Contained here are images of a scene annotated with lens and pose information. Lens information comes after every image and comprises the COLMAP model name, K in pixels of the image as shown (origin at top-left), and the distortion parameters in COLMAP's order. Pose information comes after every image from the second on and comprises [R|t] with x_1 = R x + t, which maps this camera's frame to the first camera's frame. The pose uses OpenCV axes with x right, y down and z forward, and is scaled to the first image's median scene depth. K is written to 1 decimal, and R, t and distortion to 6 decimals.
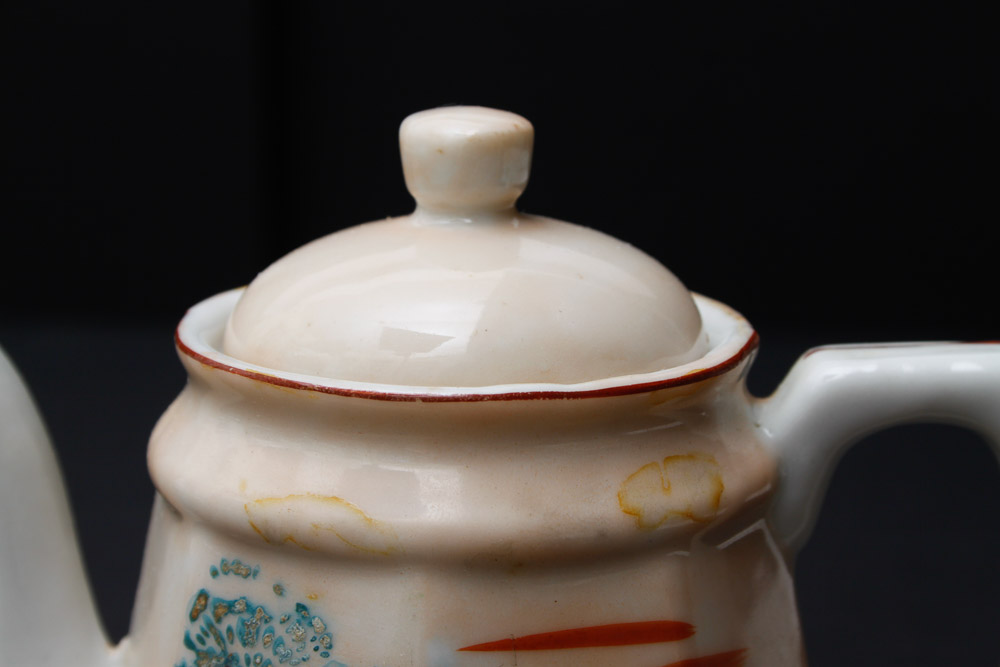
lens RADIAL K [[2293.6, 0, 495.5], [0, 2293.6, 330.8], [0, 0, 1]] dist [0.089715, 0.000000]
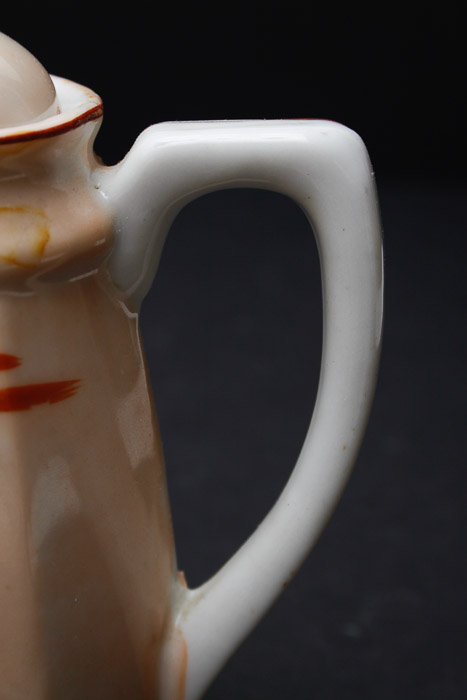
lens RADIAL K [[1605.5, 0, 236.9], [0, 1605.5, 349.1], [0, 0, 1]] dist [0.089715, 0.000000]
pose [[0.999286, 0.007790, 0.036982, 0.163276], [-0.011363, 0.995180, 0.097405, 0.044828], [-0.036044, -0.097756, 0.994557, 0.203429]]
